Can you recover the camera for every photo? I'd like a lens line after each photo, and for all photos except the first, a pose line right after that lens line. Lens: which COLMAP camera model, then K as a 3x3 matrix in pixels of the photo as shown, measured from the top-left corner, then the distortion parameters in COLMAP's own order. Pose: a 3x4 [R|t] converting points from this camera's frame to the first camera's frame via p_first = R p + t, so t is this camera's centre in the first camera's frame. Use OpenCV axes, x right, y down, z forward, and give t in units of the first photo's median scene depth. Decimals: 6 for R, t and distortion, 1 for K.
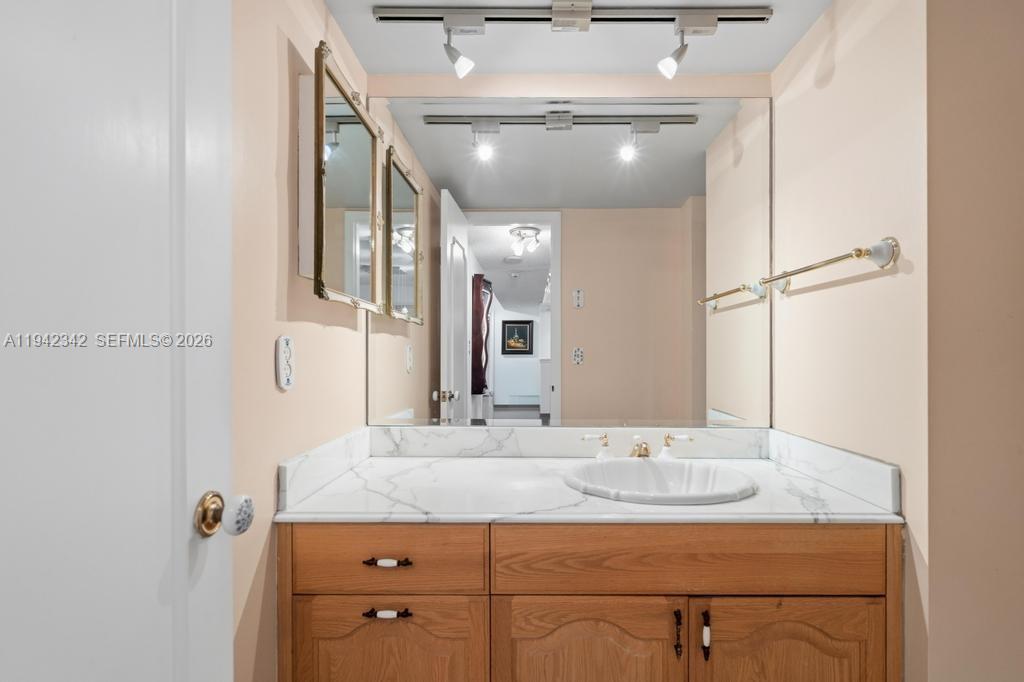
lens RADIAL K [[474.3, 0, 506.9], [0, 474.3, 338.2], [0, 0, 1]] dist [-0.005923, 0.003064]
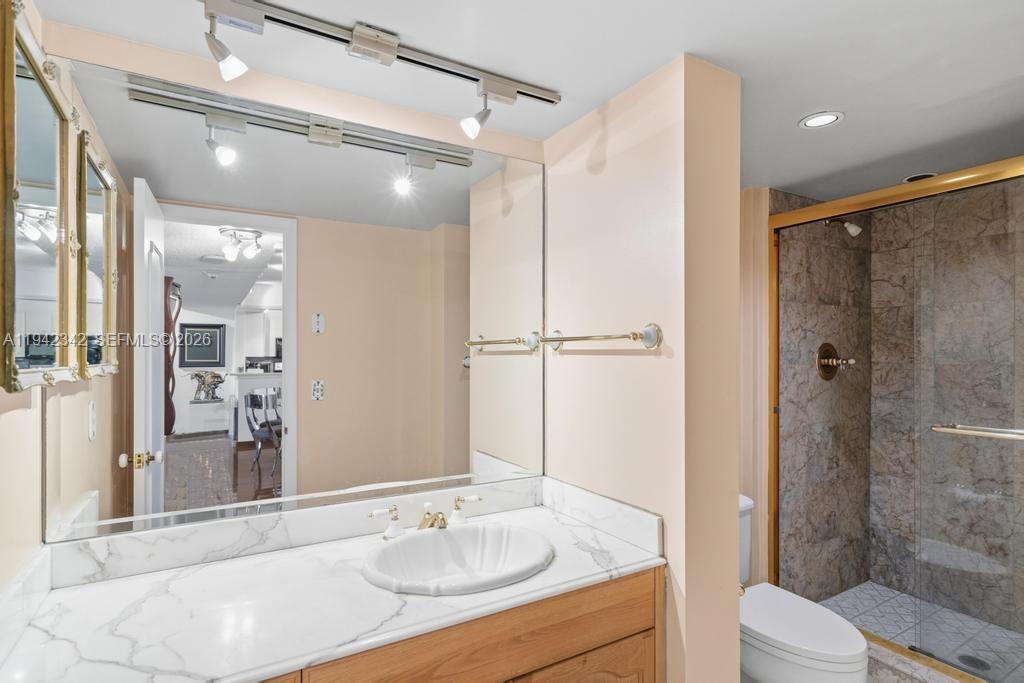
lens RADIAL K [[525.9, 0, 501.5], [0, 525.9, 348.4], [0, 0, 1]] dist [-0.002545, 0.002855]
pose [[0.861092, -0.001796, 0.508447, -0.127564], [0.002220, 0.999998, -0.000227, -0.098931], [-0.508445, 0.001324, 0.861093, 0.035502]]
